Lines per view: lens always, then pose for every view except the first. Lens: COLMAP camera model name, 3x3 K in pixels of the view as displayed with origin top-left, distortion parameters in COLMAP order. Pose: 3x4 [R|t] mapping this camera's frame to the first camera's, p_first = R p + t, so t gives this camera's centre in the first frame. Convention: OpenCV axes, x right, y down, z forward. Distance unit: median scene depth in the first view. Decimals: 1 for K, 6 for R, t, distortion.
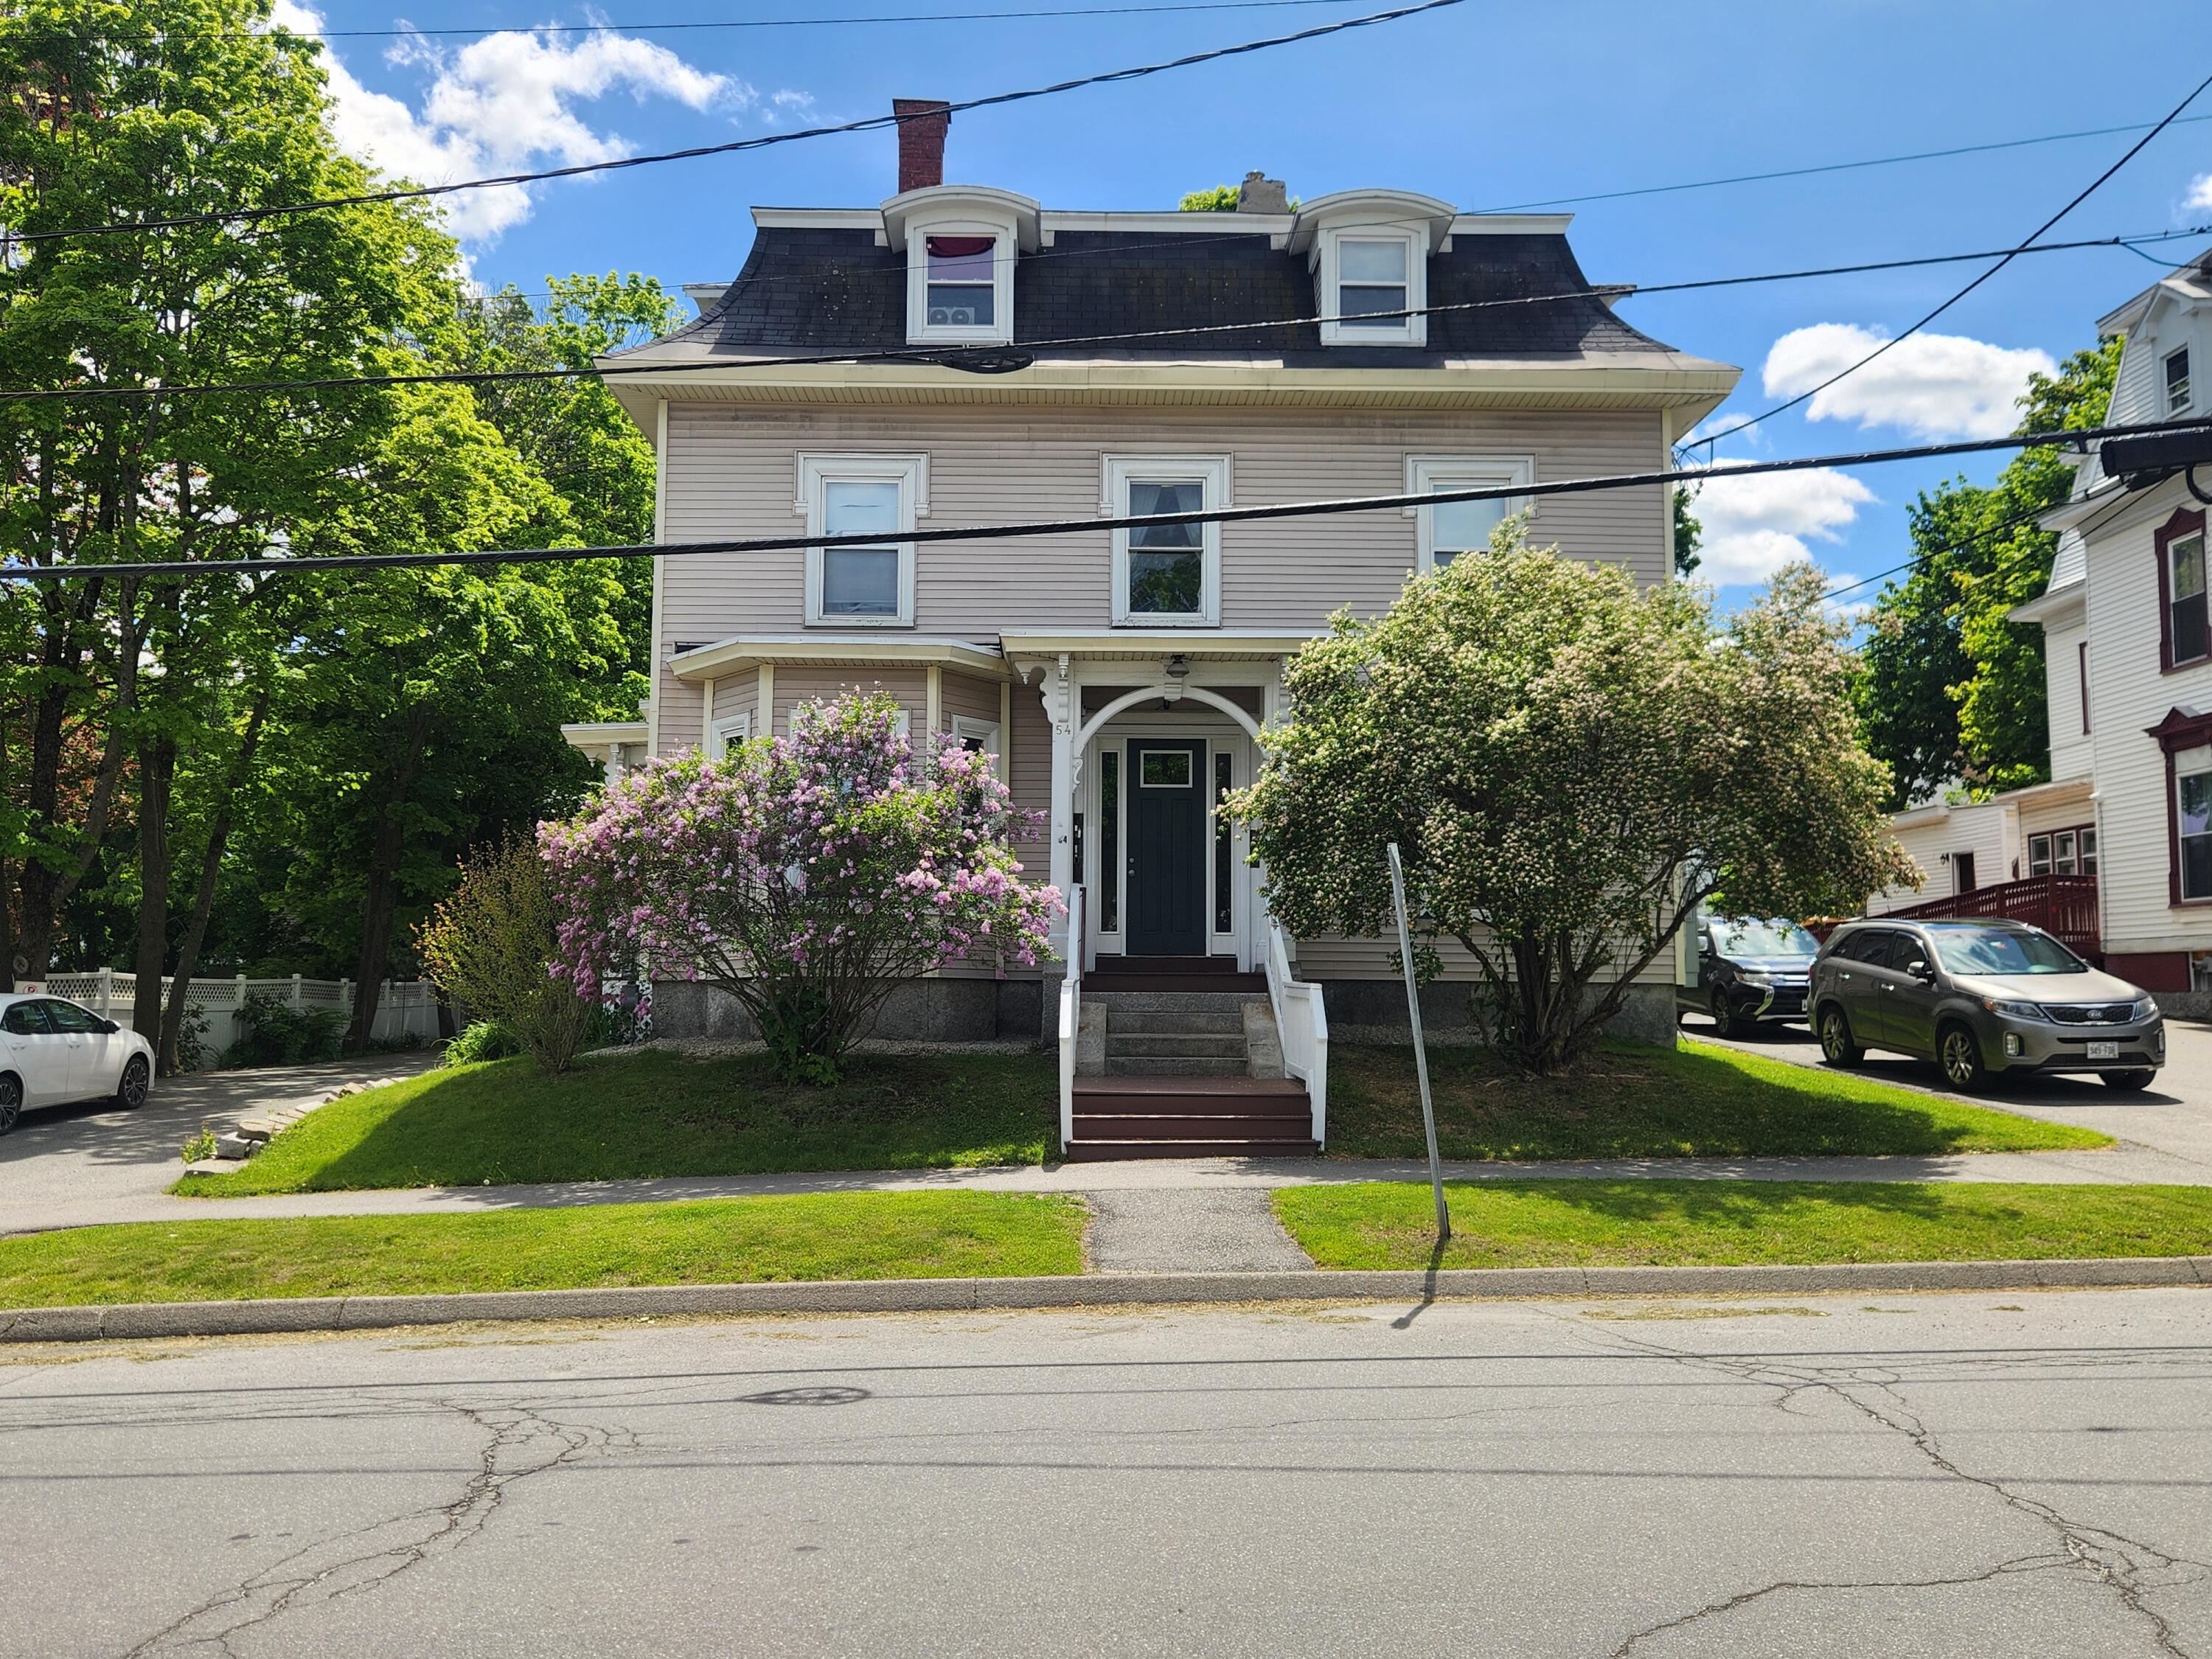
lens RADIAL K [[1488.9, 0, 1106.0], [0, 1488.9, 829.5], [0, 0, 1]] dist [0.048399, -0.000356]
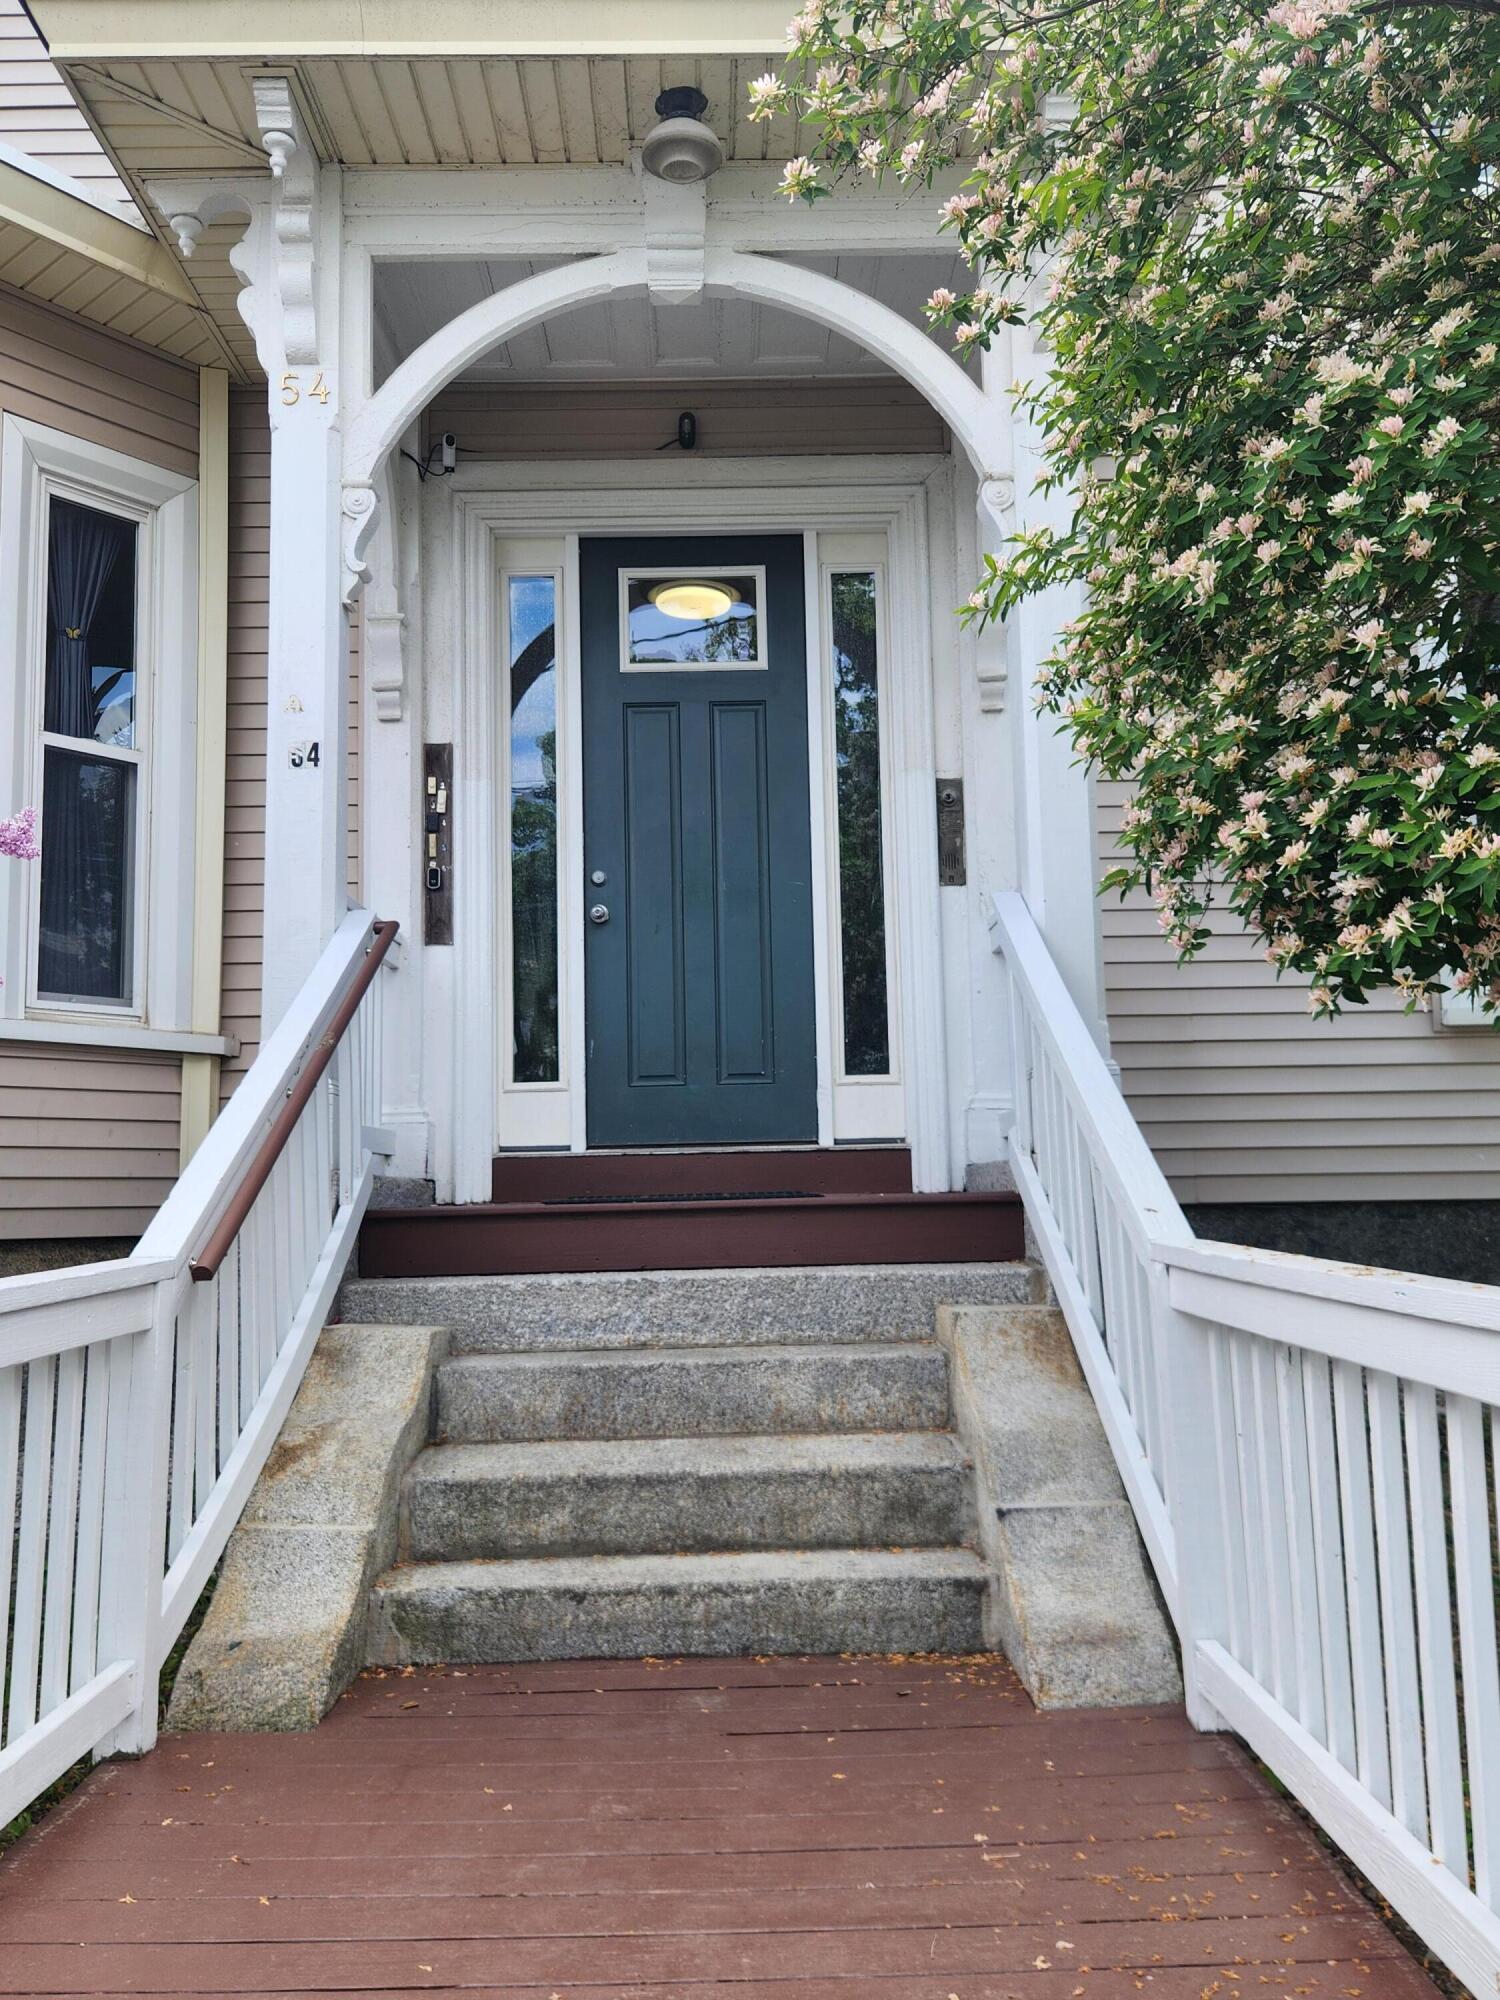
lens RADIAL K [[1357.8, 0, 750.0], [0, 1357.8, 1000.0], [0, 0, 1]] dist [-0.000274, -0.000141]
pose [[0.999609, -0.027384, -0.005629, 0.053373], [0.027166, 0.998994, -0.035680, 0.061104], [0.006601, 0.035513, 0.999347, 0.681016]]
